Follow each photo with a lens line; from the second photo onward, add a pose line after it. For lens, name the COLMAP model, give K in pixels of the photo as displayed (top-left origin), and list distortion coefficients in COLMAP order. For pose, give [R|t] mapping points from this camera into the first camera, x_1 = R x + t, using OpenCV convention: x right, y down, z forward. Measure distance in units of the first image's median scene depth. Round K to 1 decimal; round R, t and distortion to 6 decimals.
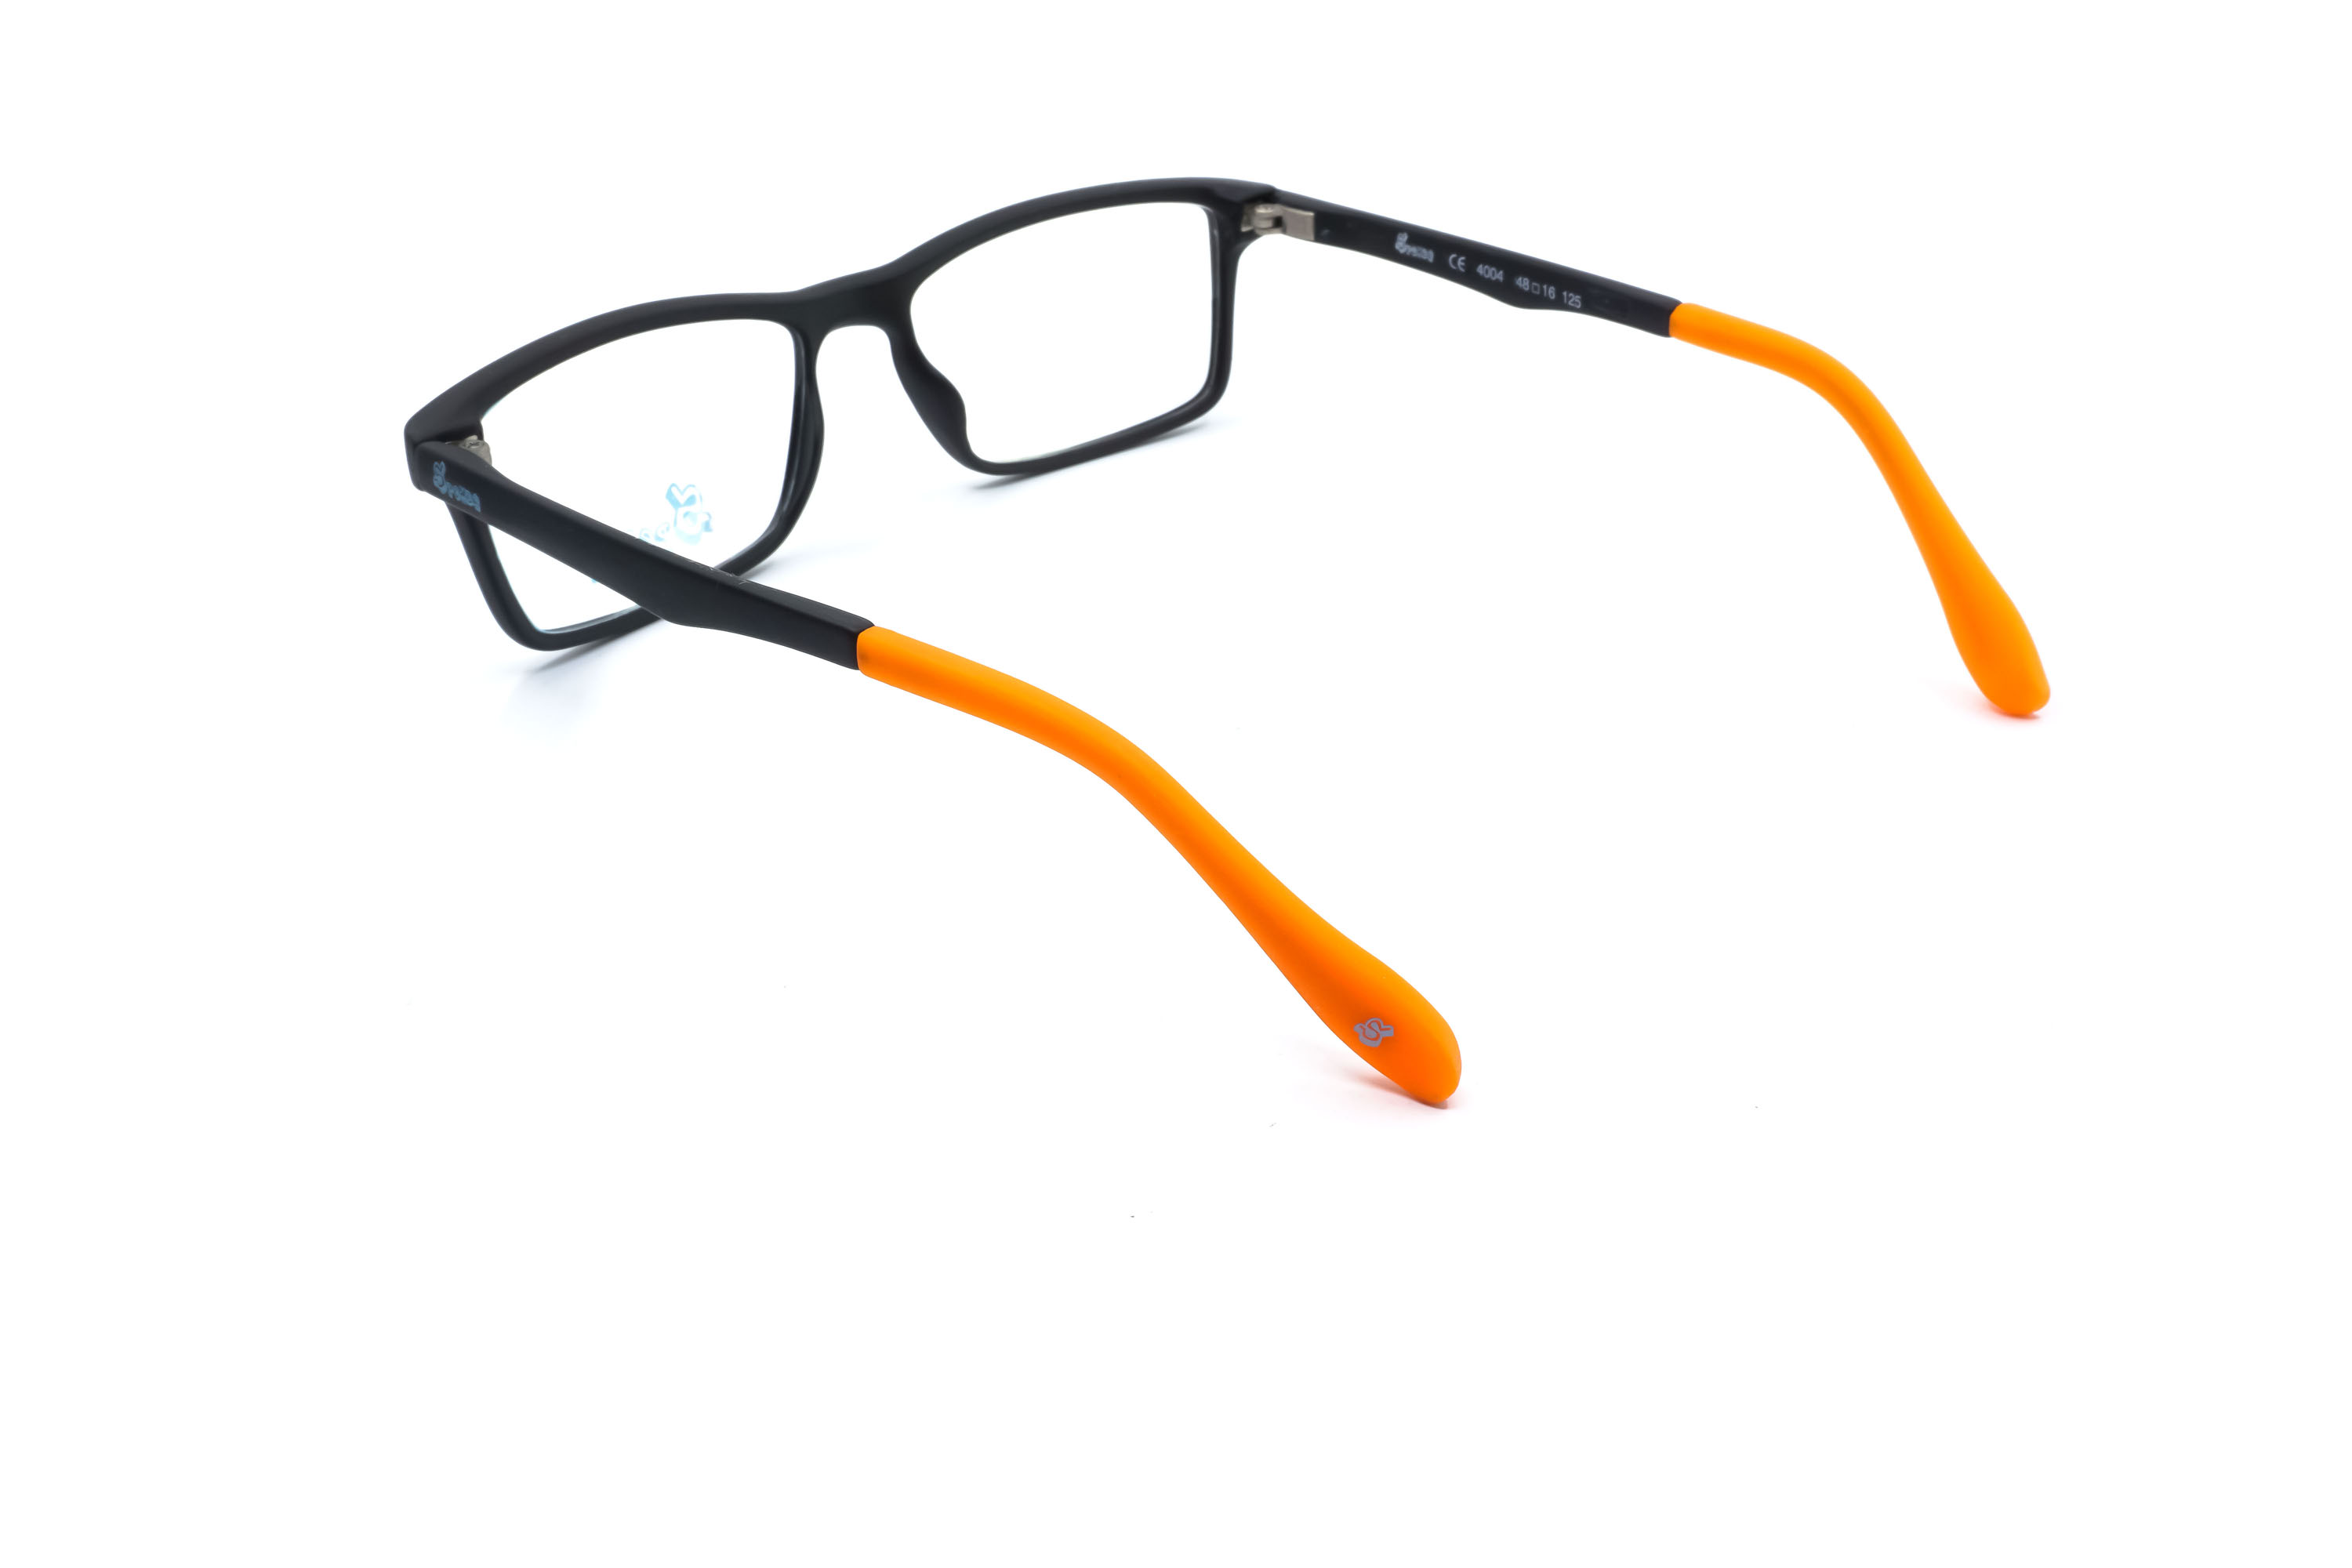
lens RADIAL K [[2424.2, 0, 1176.0], [0, 2424.2, 784.0], [0, 0, 1]] dist [0.005569, 0.004735]
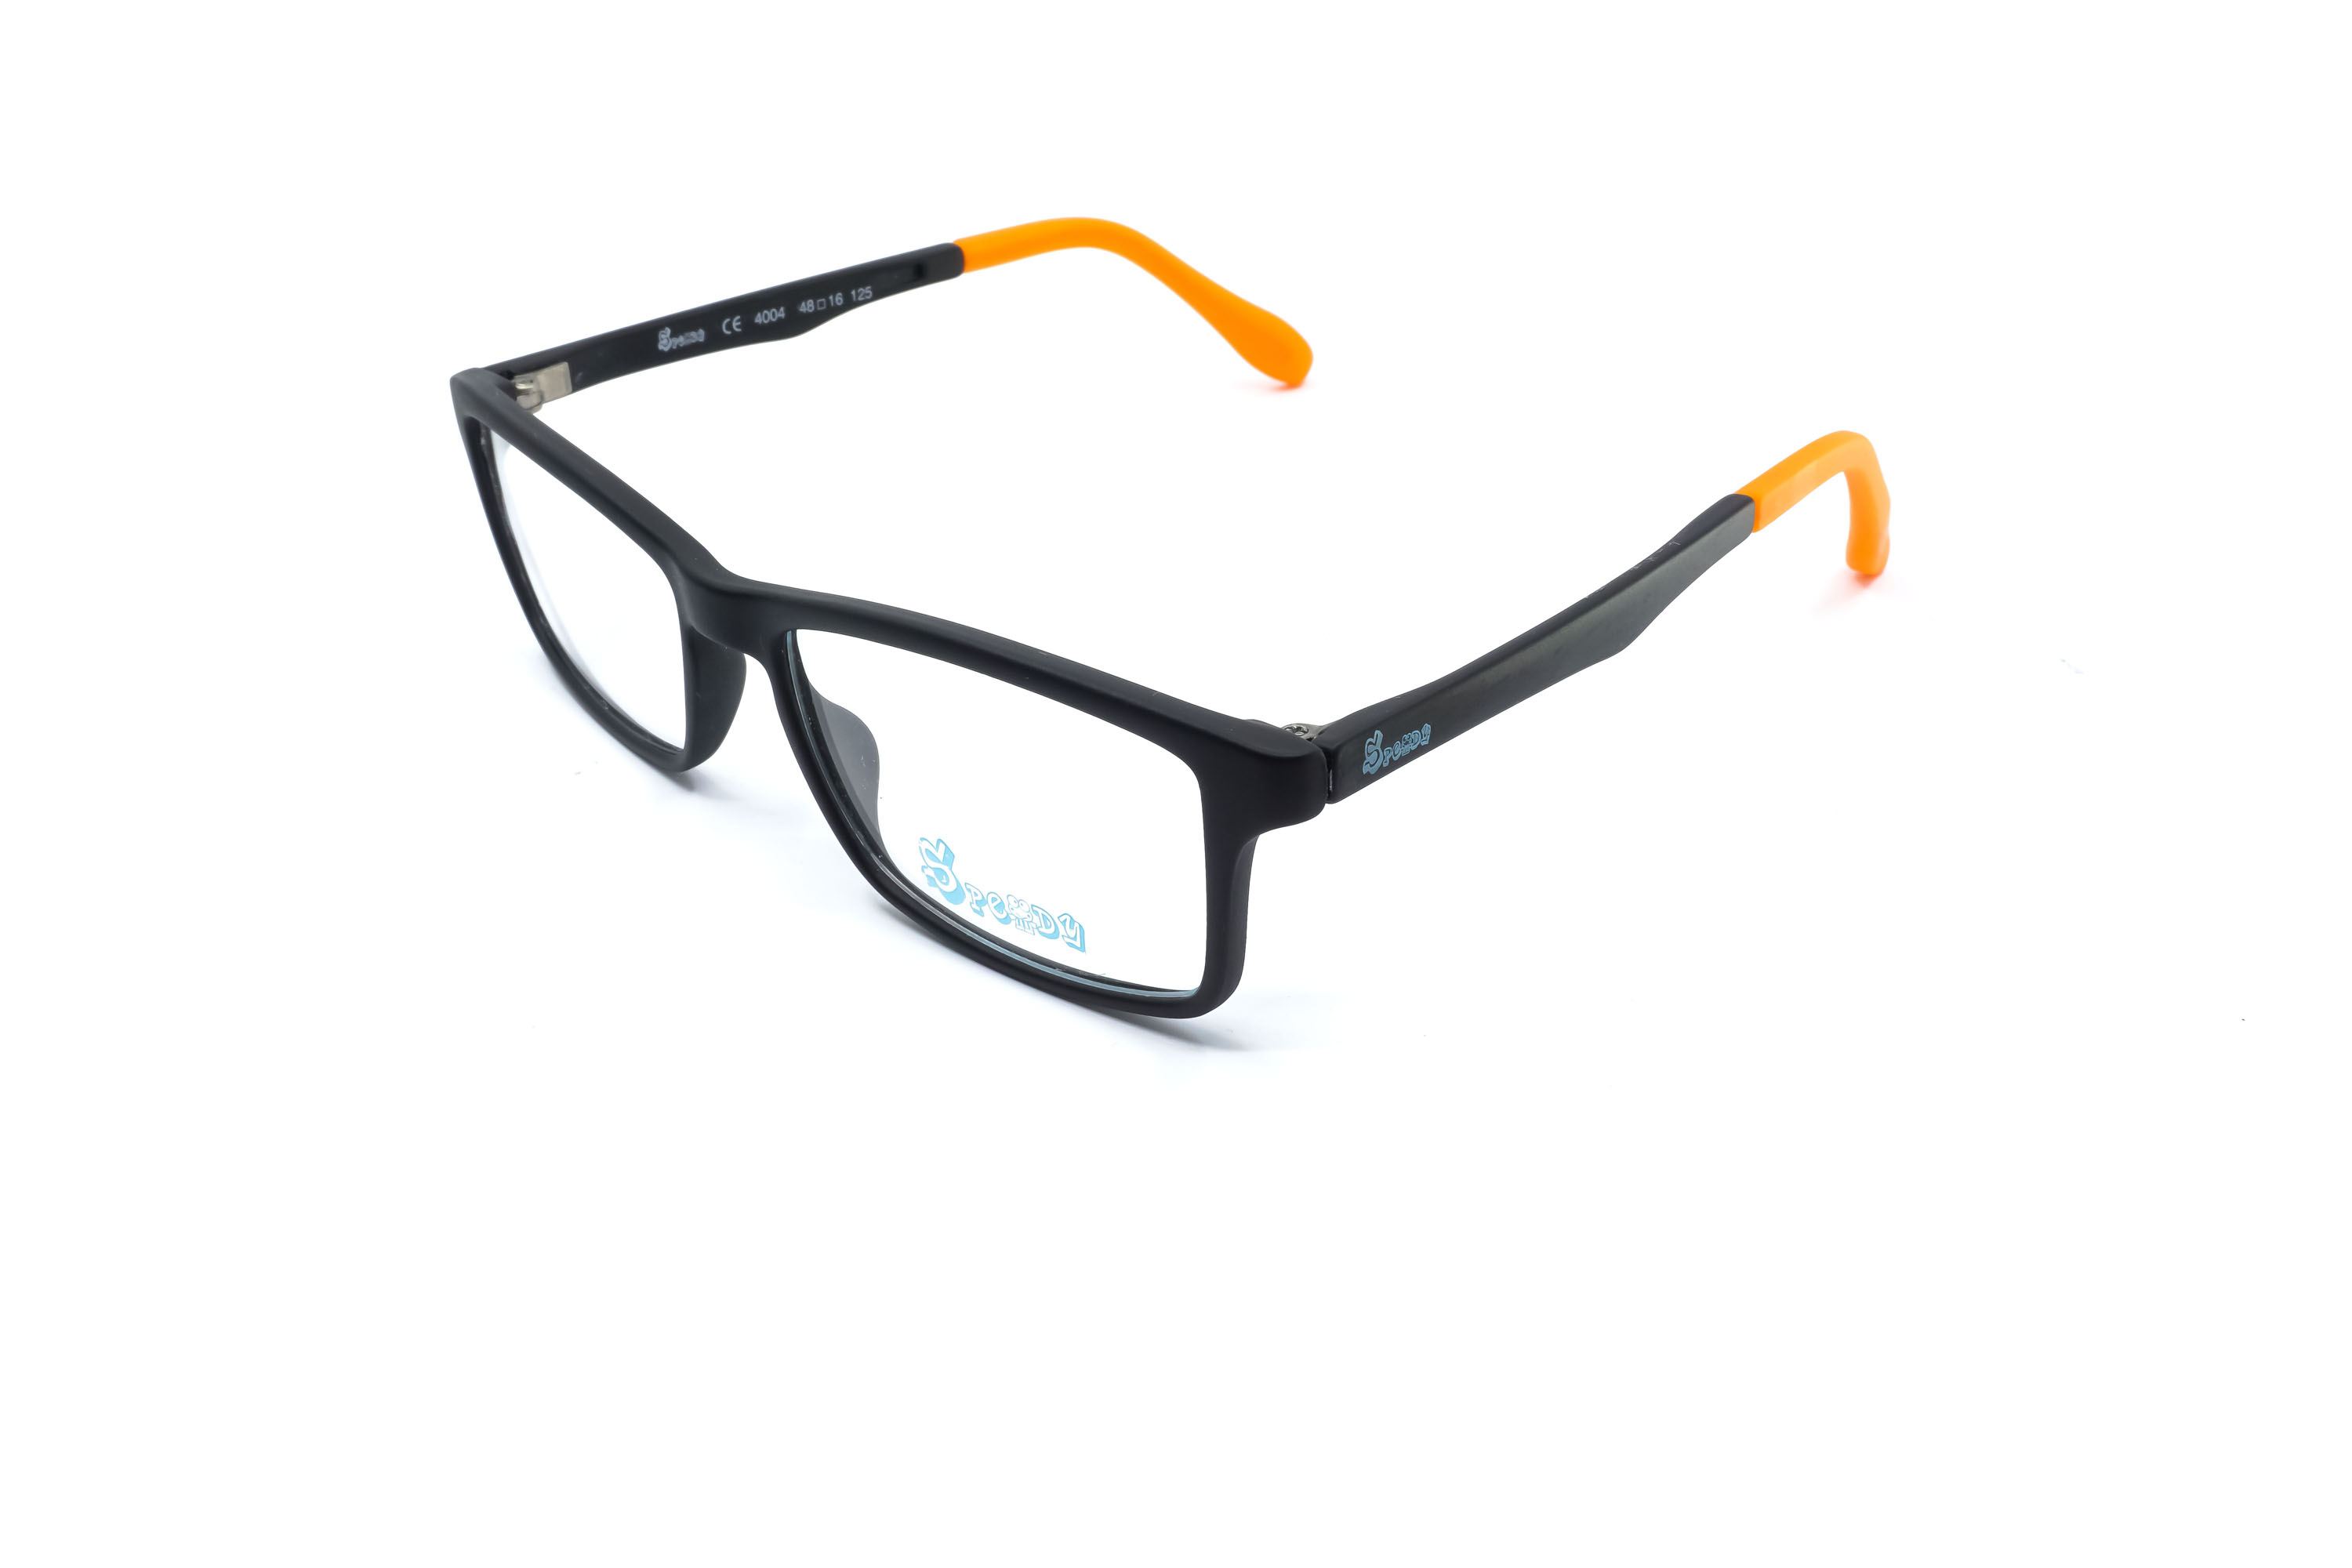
lens RADIAL K [[2424.2, 0, 1176.0], [0, 2424.2, 784.0], [0, 0, 1]] dist [0.005569, 0.004735]
pose [[-0.008179, -0.476225, 0.879285, -0.821523], [0.506315, 0.756295, 0.414322, -0.392569], [-0.862310, 0.448584, 0.234934, 0.722862]]
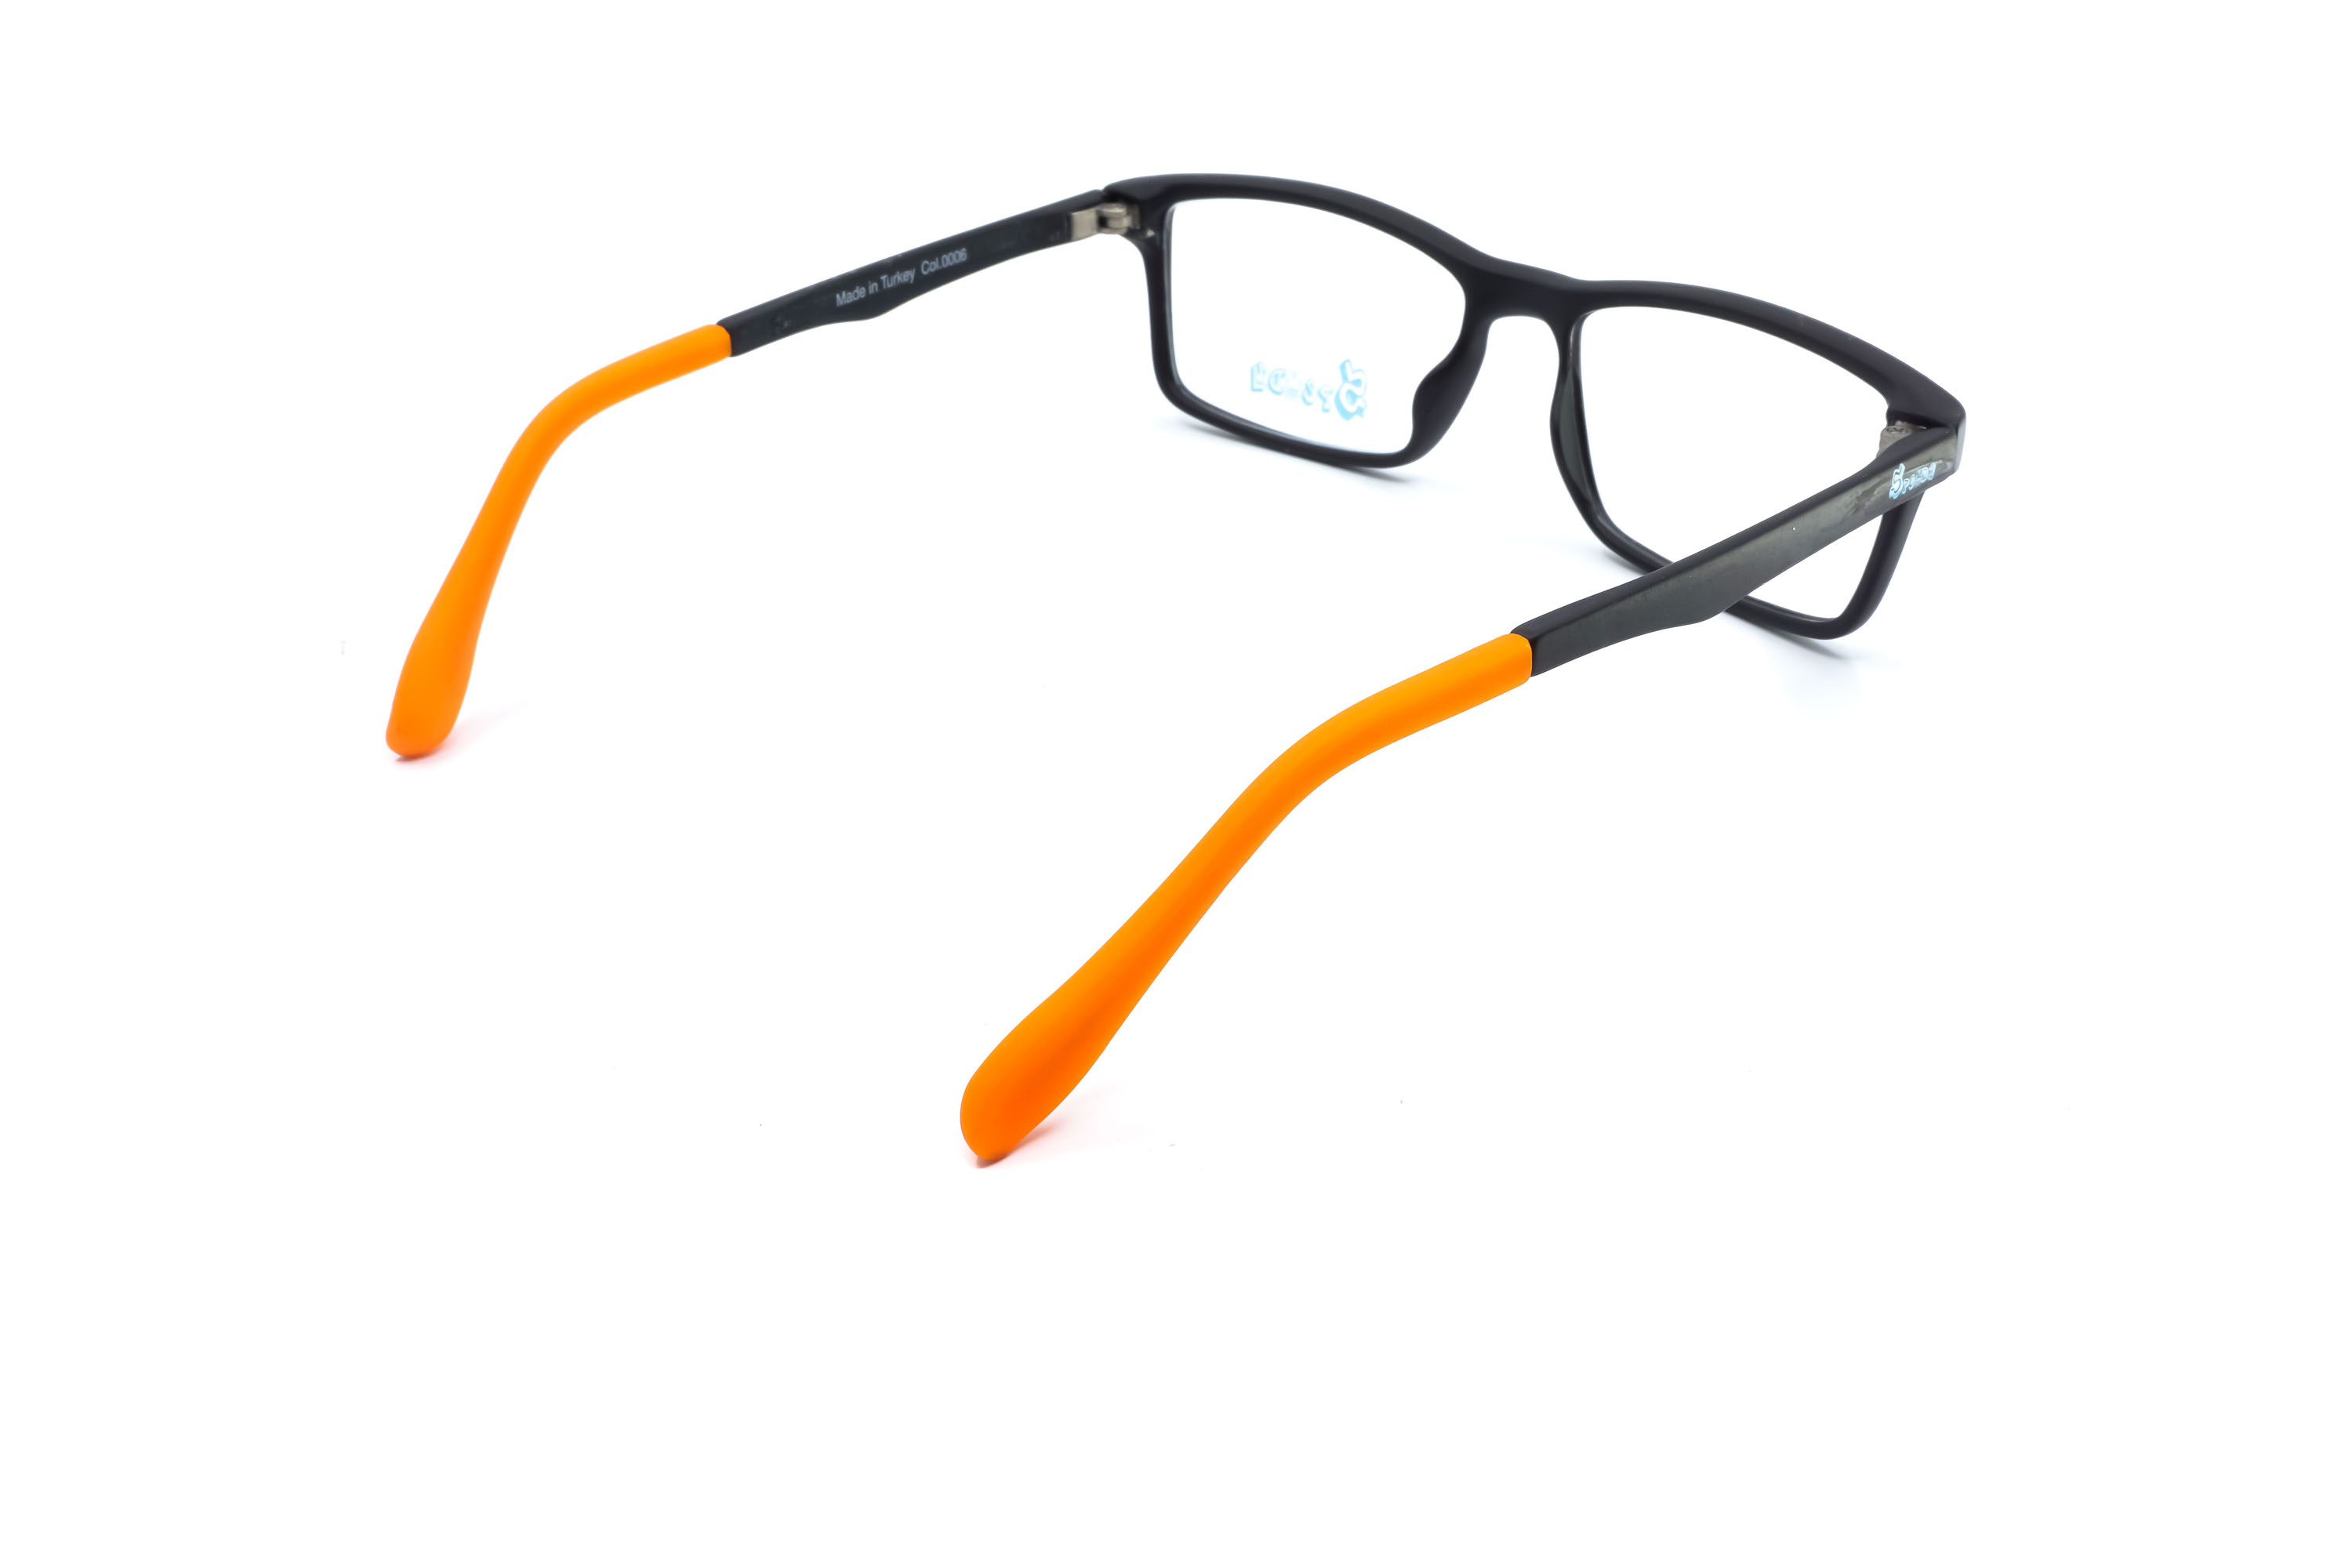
lens RADIAL K [[2424.2, 0, 1176.0], [0, 2424.2, 784.0], [0, 0, 1]] dist [0.005569, 0.004735]
pose [[-0.010251, 0.494860, -0.868912, 0.825662], [-0.478883, 0.760398, 0.438709, -0.408844], [0.877819, 0.420605, 0.229185, 0.720854]]
